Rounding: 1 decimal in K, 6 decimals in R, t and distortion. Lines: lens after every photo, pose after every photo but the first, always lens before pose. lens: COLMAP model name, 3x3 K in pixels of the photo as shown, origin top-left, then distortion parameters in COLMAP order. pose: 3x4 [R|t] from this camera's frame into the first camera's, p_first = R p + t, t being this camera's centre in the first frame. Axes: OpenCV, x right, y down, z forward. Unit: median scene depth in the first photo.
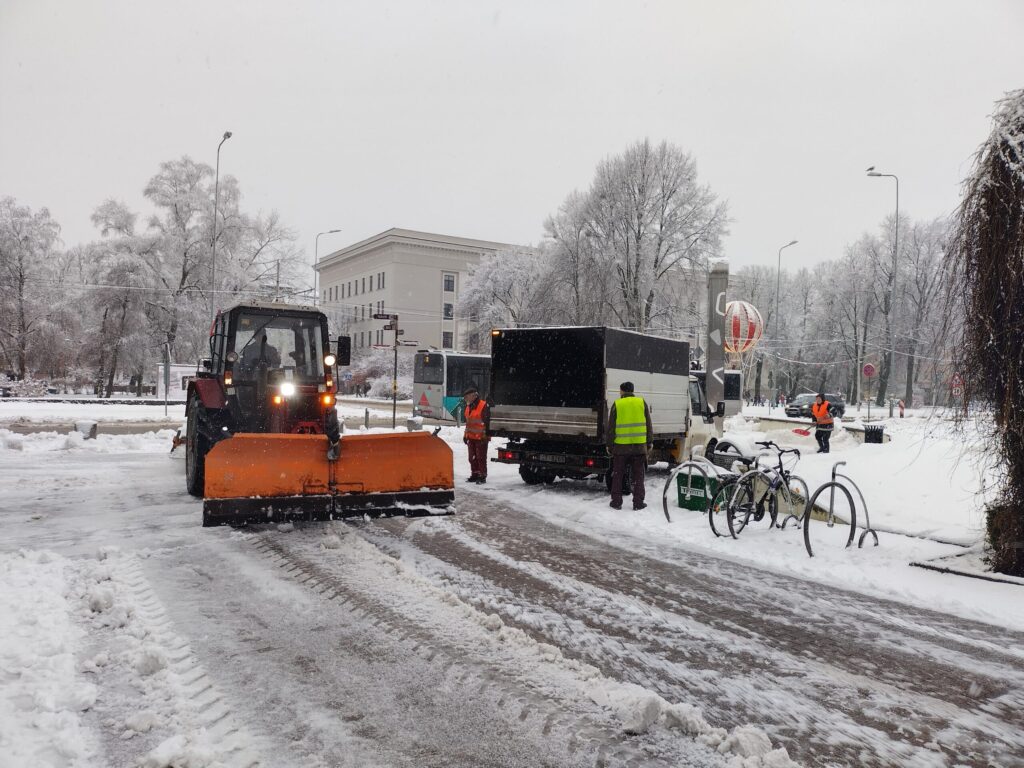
lens RADIAL K [[790.1, 0, 511.2], [0, 790.1, 386.7], [0, 0, 1]] dist [0.008661, 0.002244]
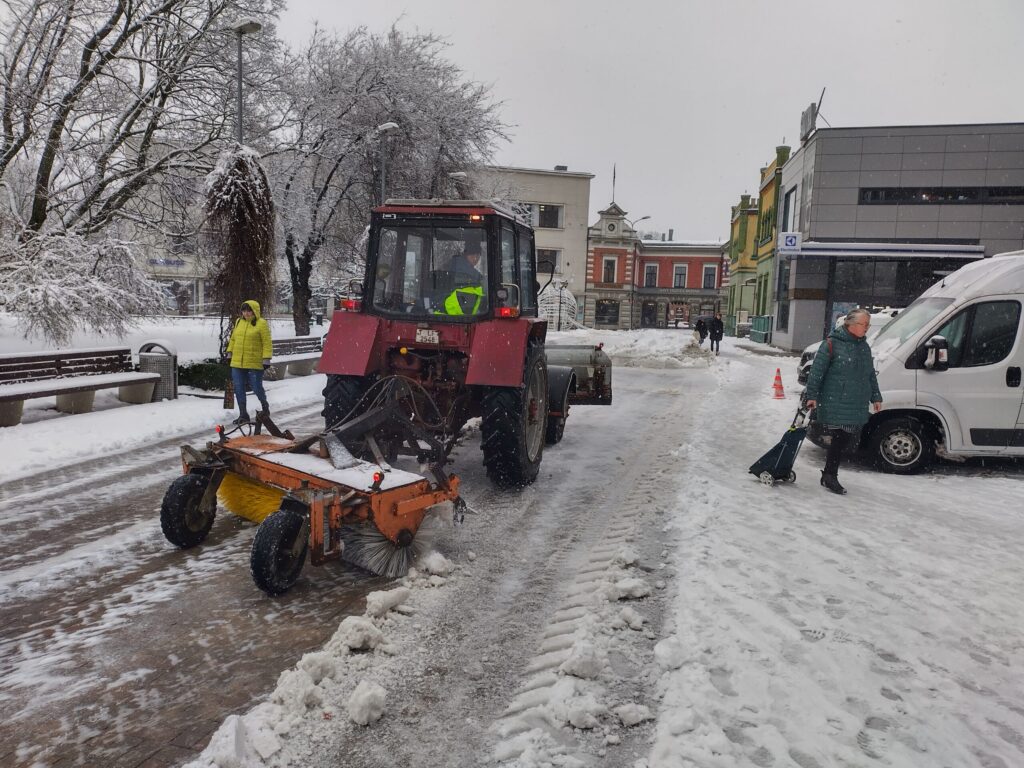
lens RADIAL K [[790.1, 0, 512.0], [0, 790.1, 384.9], [0, 0, 1]] dist [0.008661, 0.002244]
pose [[-0.711788, -0.114606, 0.692981, -0.754470], [-0.058015, 0.992820, 0.104604, -0.013011], [-0.699994, 0.034253, -0.713327, 1.335437]]
